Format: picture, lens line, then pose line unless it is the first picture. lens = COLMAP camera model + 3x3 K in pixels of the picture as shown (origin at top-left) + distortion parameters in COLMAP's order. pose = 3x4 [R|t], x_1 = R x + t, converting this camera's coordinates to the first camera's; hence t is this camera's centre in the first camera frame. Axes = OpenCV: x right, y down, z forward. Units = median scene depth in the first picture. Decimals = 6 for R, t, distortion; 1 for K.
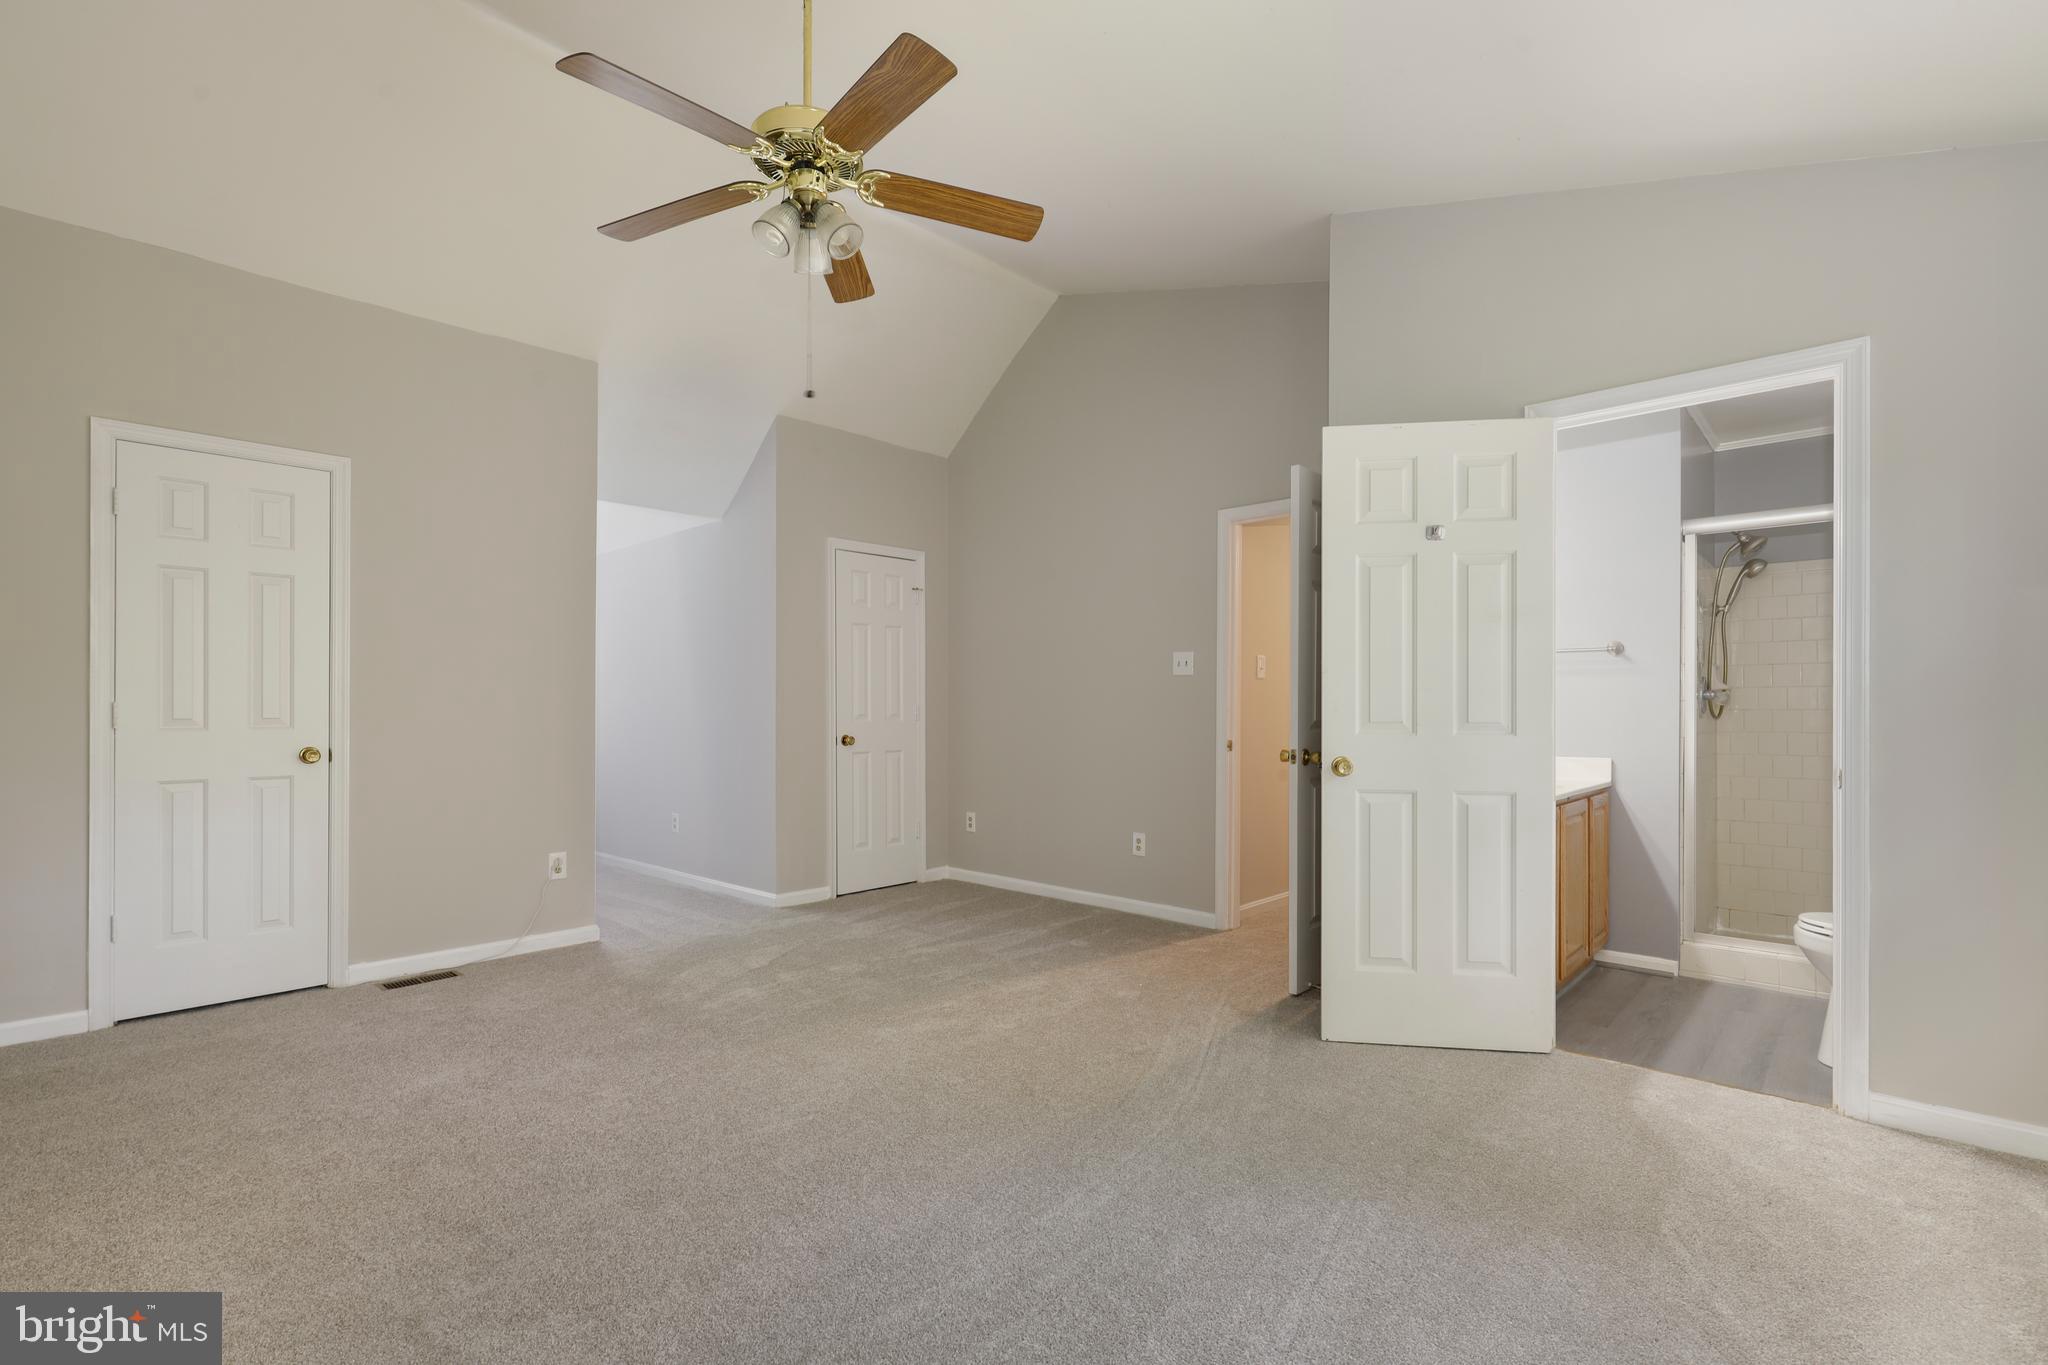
lens RADIAL K [[941.4, 0, 1009.2], [0, 941.4, 710.8], [0, 0, 1]] dist [0.006010, 0.000347]
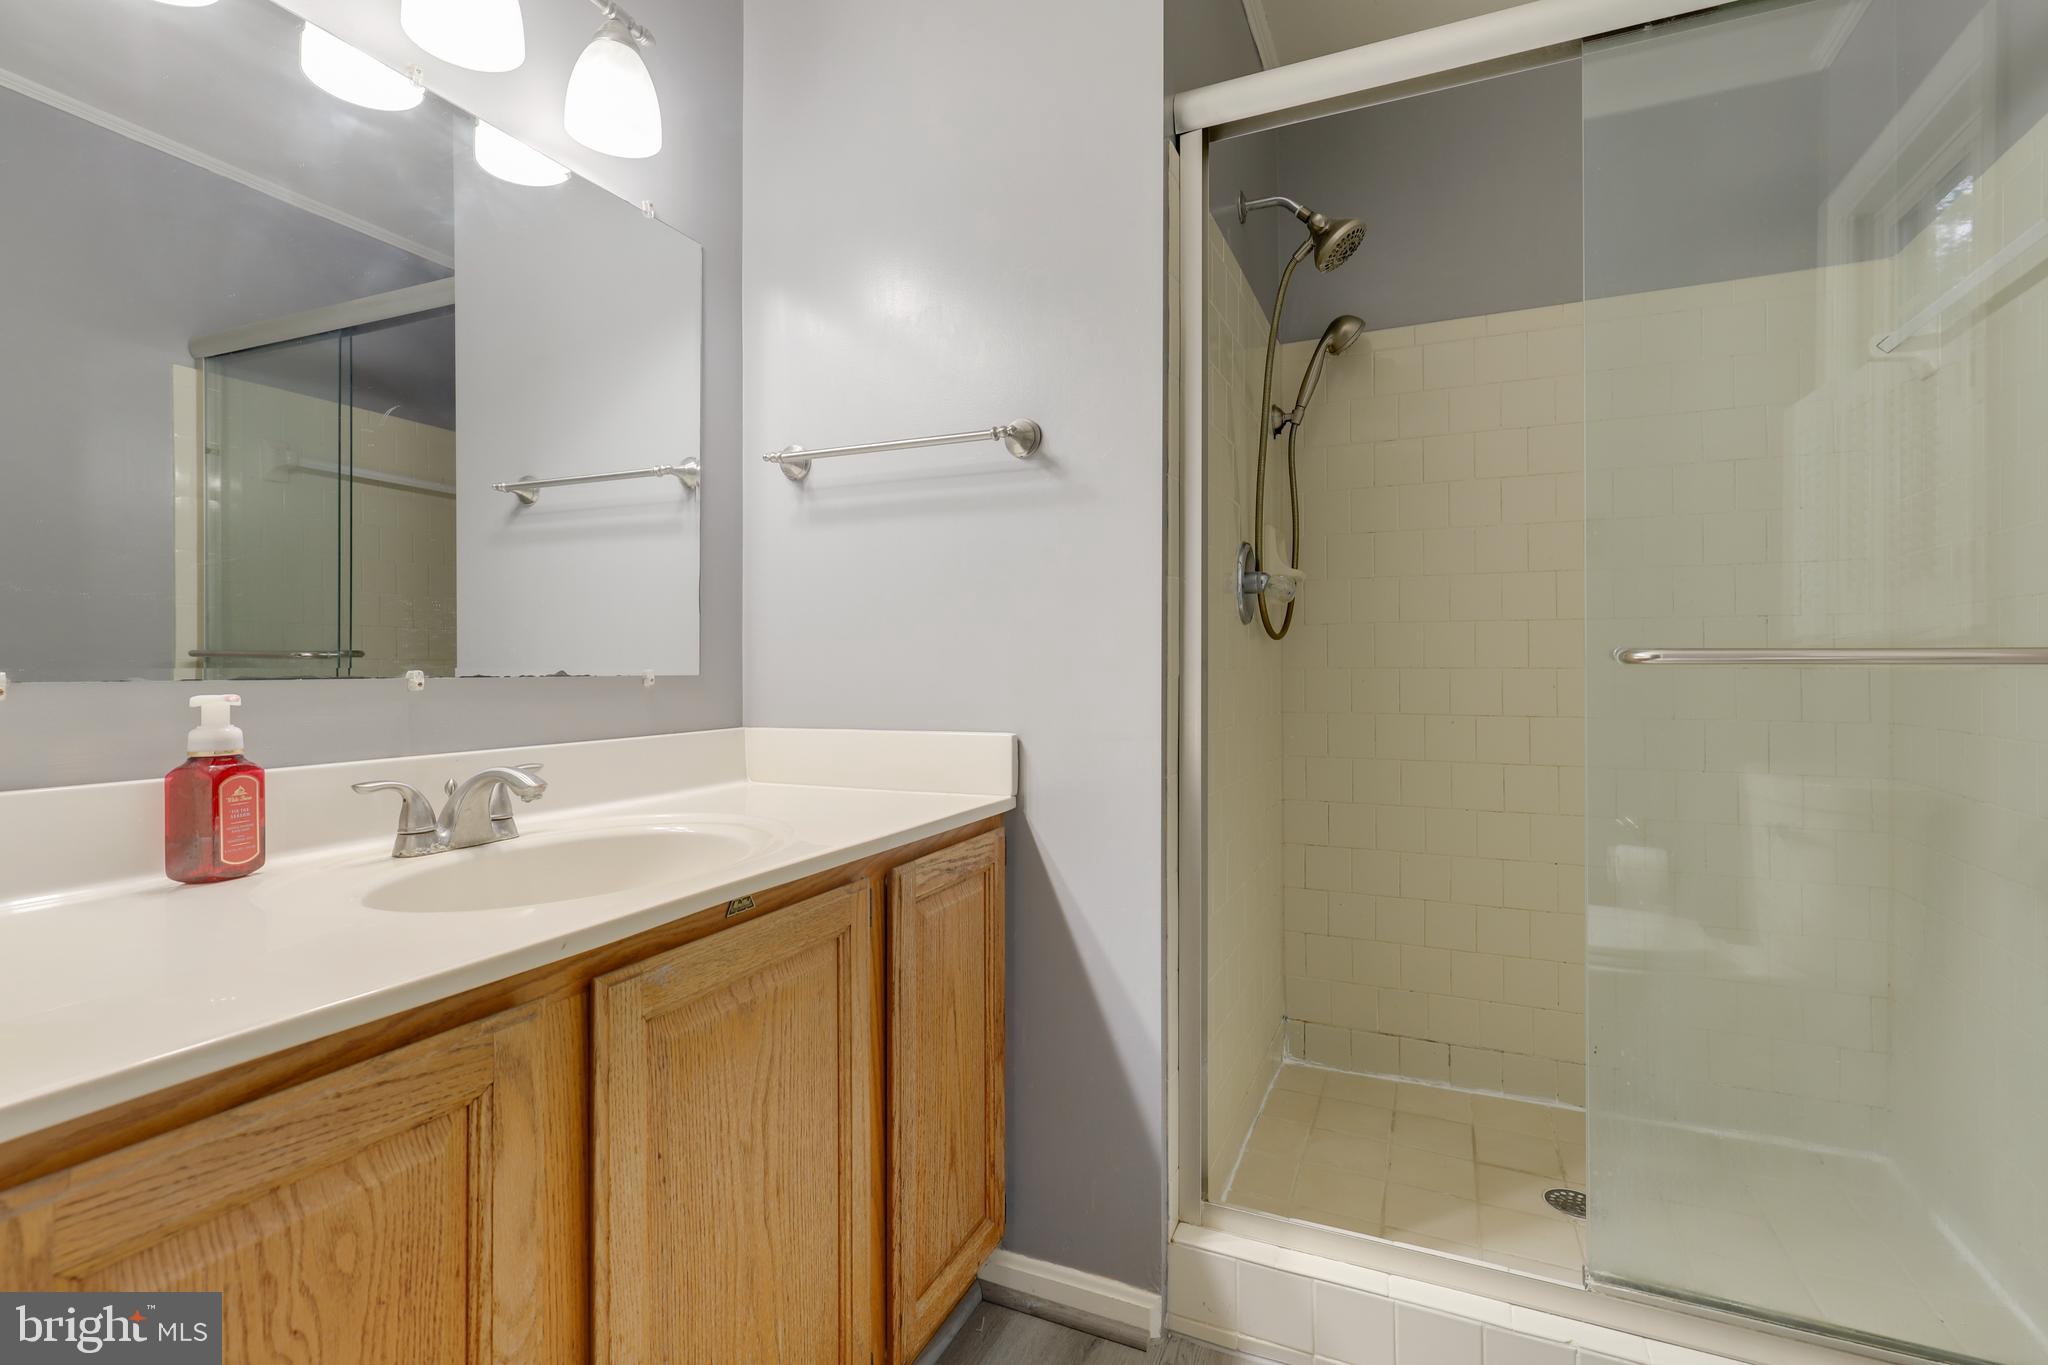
lens RADIAL K [[941.4, 0, 1030.0], [0, 941.4, 671.0], [0, 0, 1]] dist [0.006010, 0.000347]
pose [[0.945309, -0.006288, 0.326115, 0.257284], [0.004405, 0.999969, 0.006512, 0.011400], [-0.326146, -0.004719, 0.945308, 0.319914]]
